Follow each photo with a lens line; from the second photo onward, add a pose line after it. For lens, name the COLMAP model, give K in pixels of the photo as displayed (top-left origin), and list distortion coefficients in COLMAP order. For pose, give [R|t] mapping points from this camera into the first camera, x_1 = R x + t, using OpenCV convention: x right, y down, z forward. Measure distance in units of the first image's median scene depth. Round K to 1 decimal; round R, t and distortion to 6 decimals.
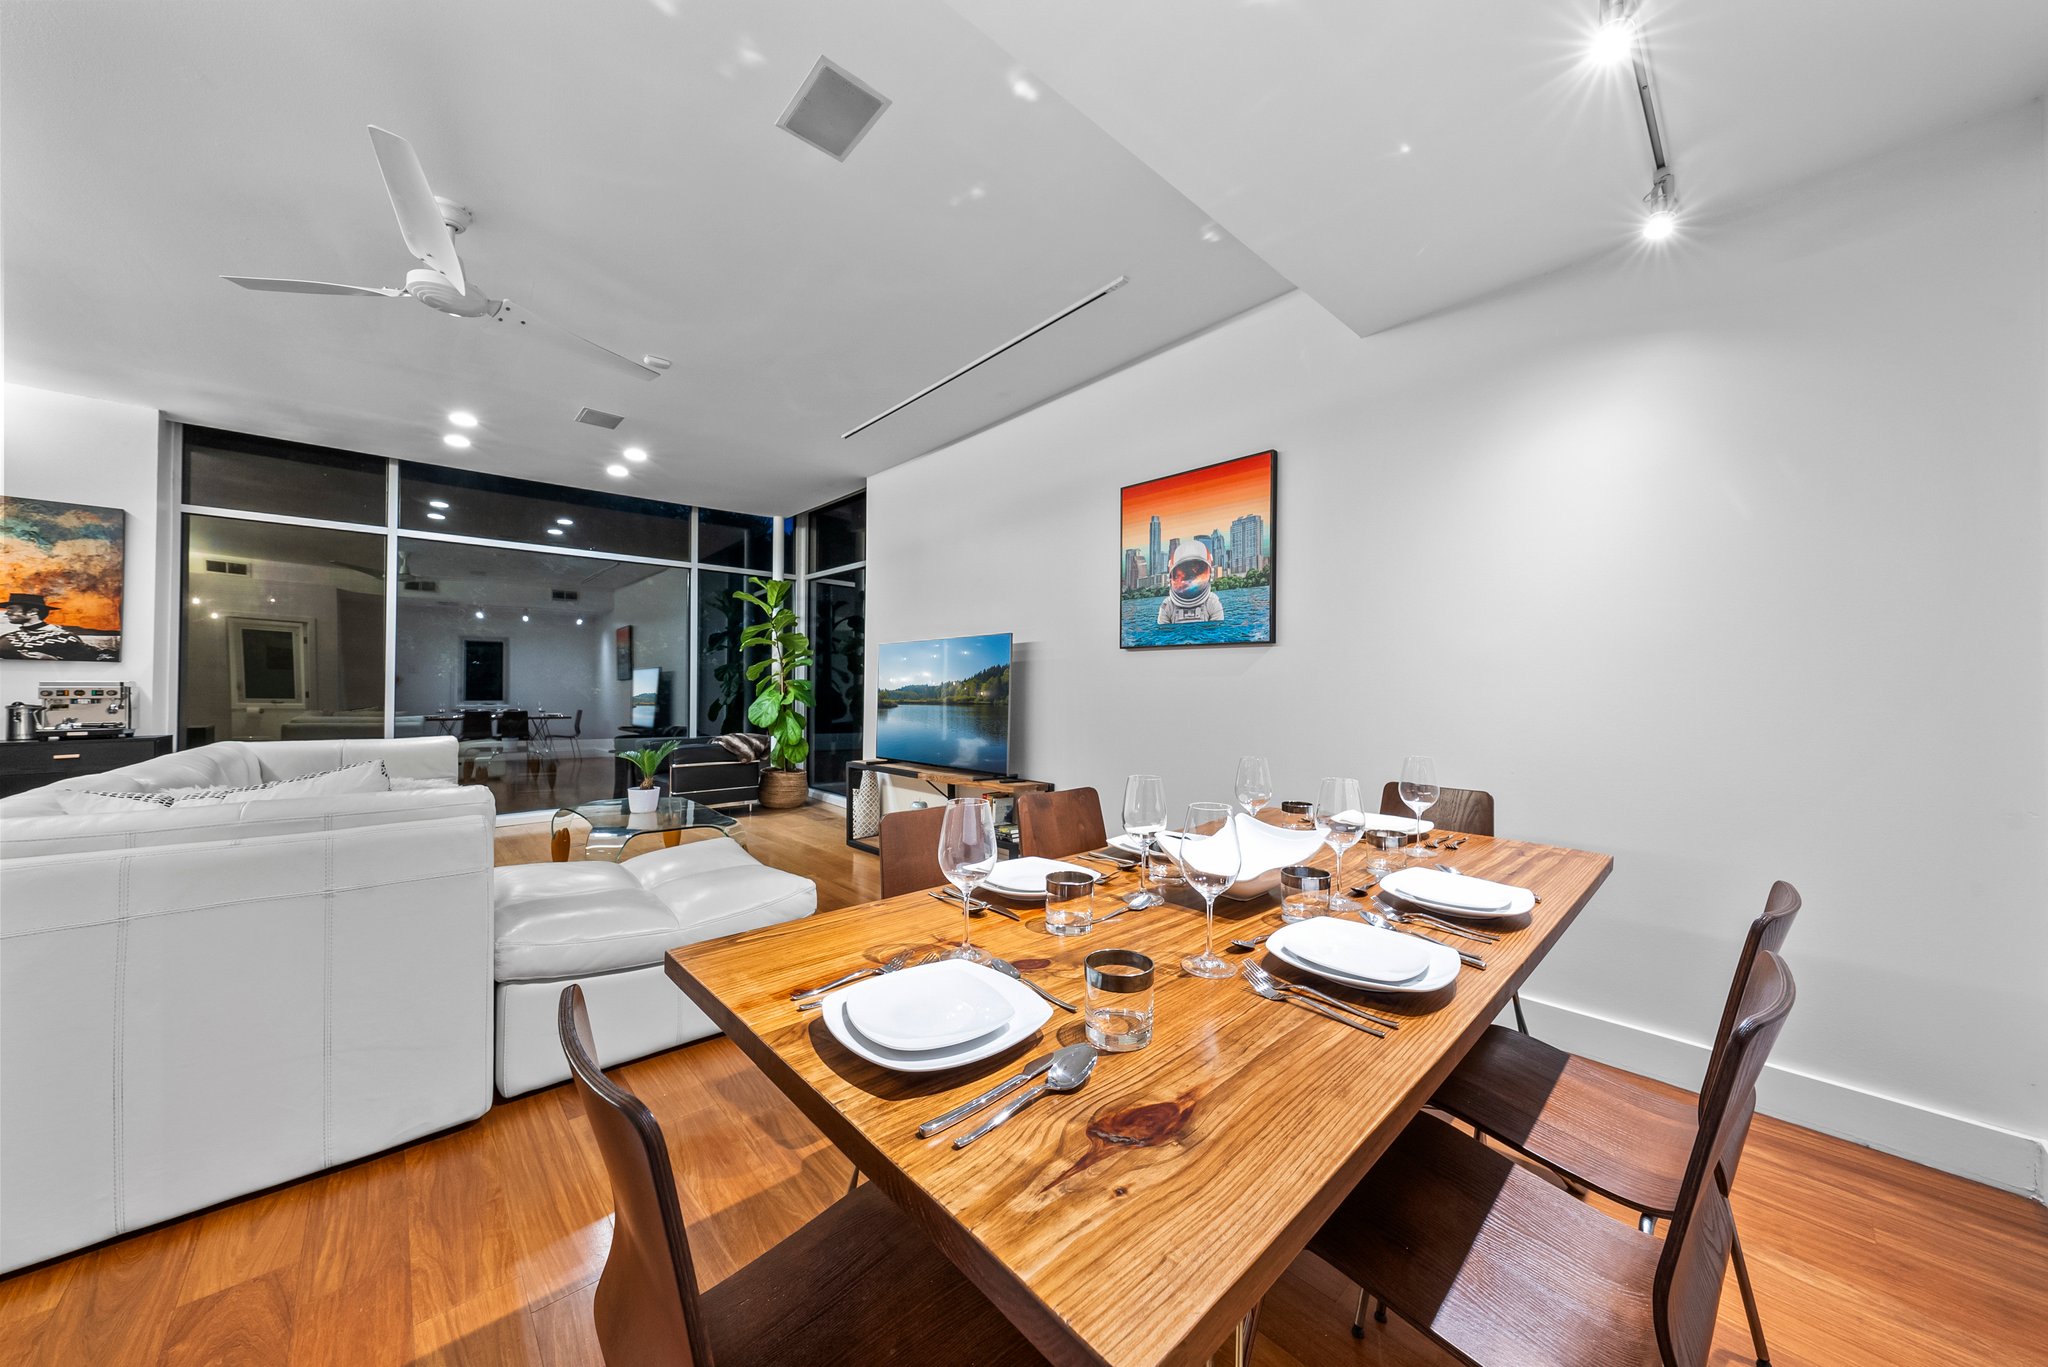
lens RADIAL K [[702.5, 0, 1027.8], [0, 702.5, 681.2], [0, 0, 1]] dist [0.002403, 0.000413]
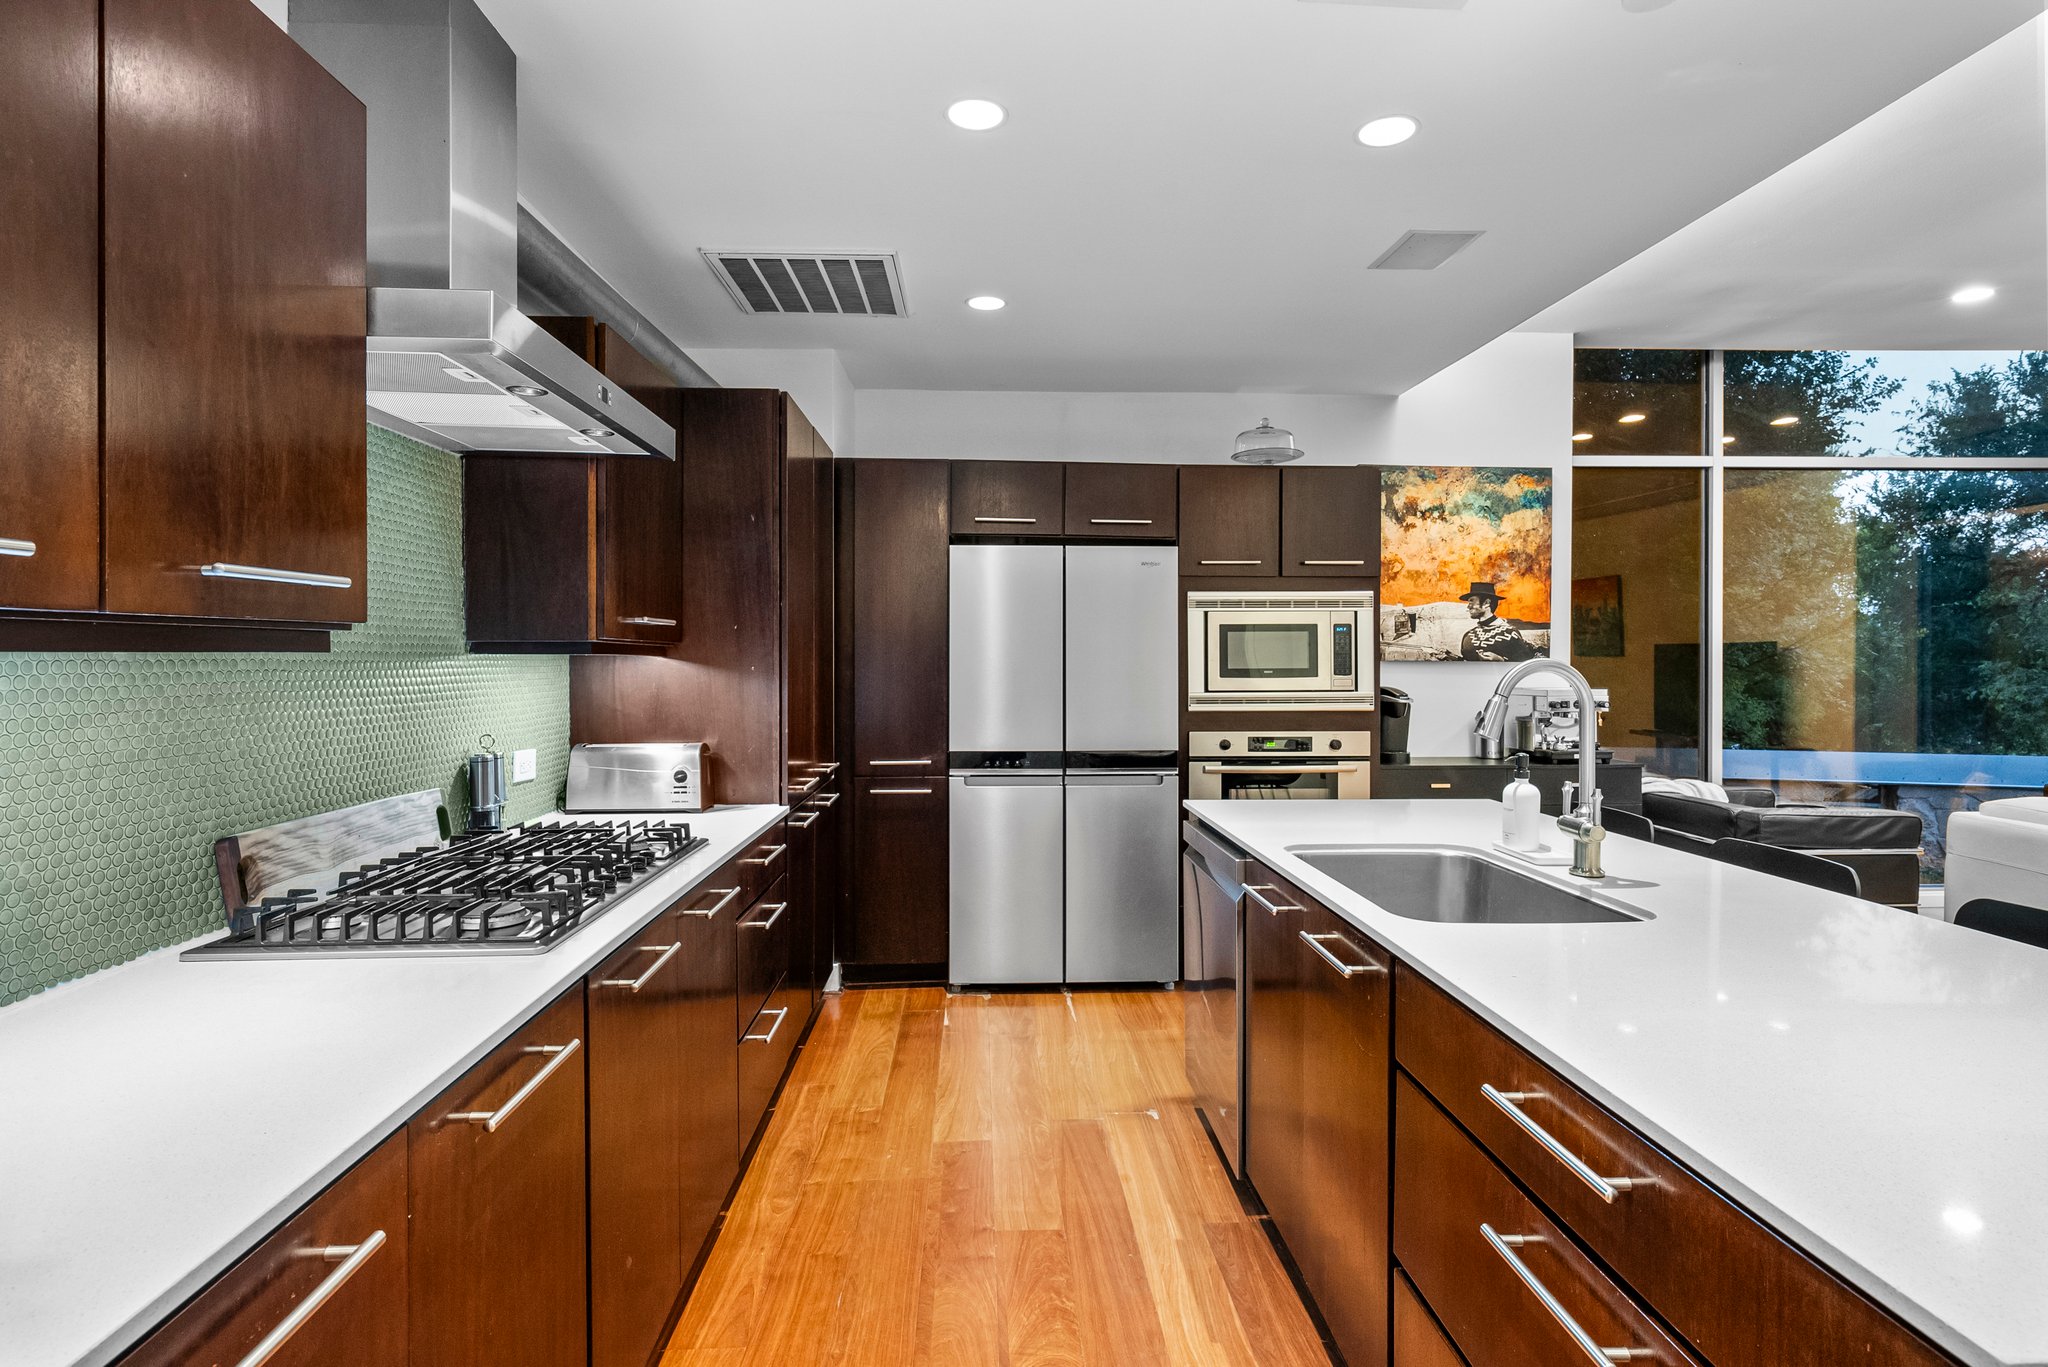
lens RADIAL K [[1013.8, 0, 1021.7], [0, 1013.8, 665.4], [0, 0, 1]] dist [0.006546, -0.001567]
pose [[0.769466, 0.002583, -0.638683, -1.178100], [0.009717, 0.999829, 0.015751, -0.054884], [0.638614, -0.018326, 0.769309, -0.288551]]
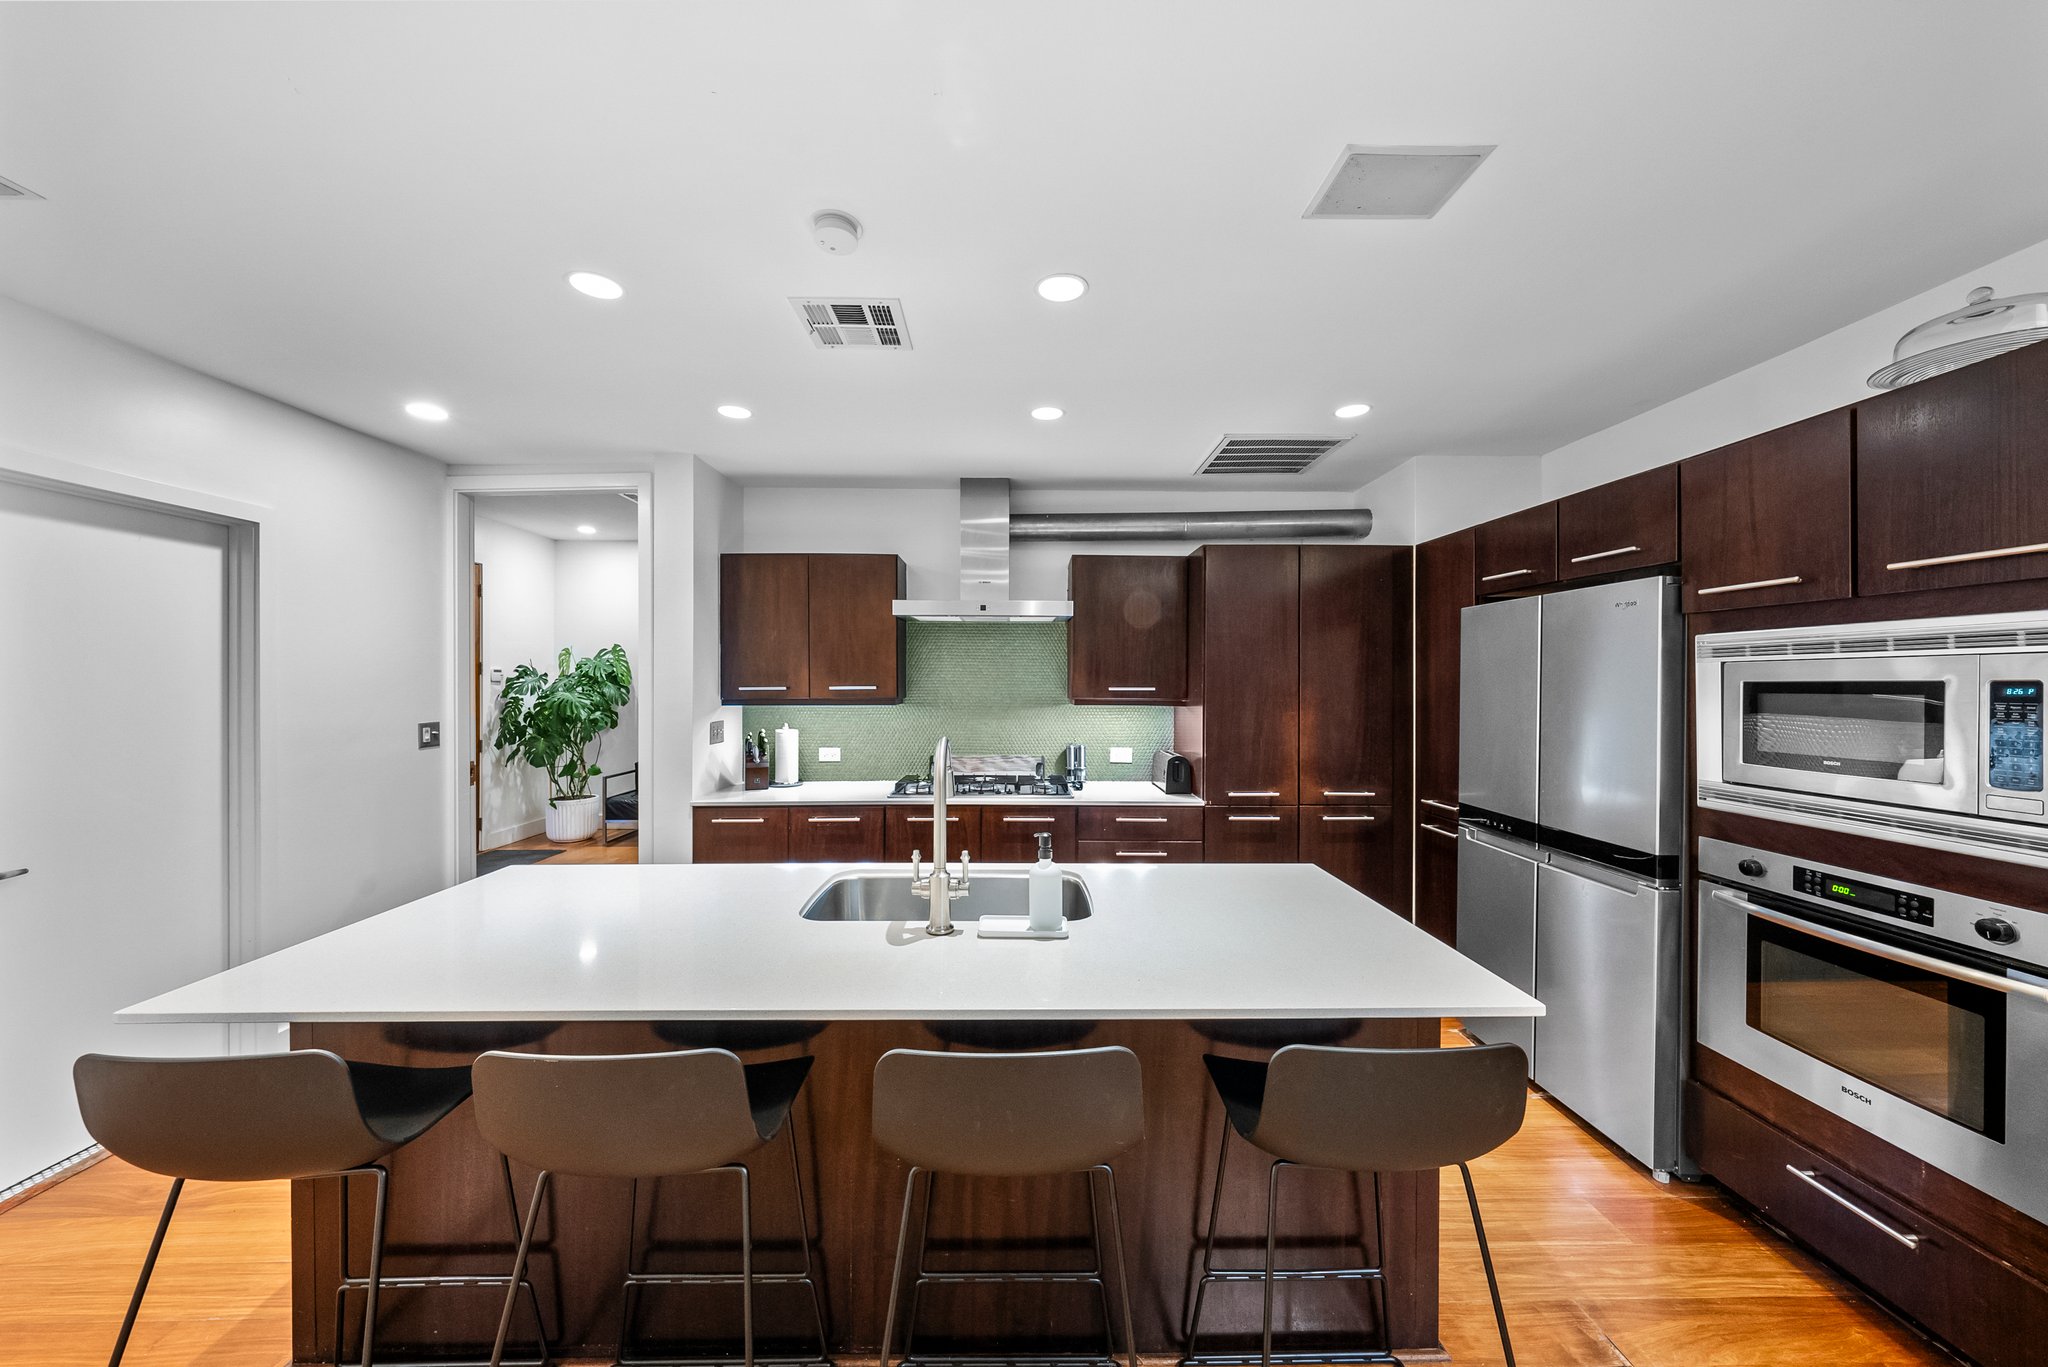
lens RADIAL K [[702.5, 0, 1027.4], [0, 702.5, 682.6], [0, 0, 1]] dist [0.002403, 0.000413]
pose [[-0.657421, -0.002718, -0.753519, -0.999776], [0.006472, 0.999936, -0.009253, -0.078827], [0.753496, -0.010960, -0.657361, 0.666919]]
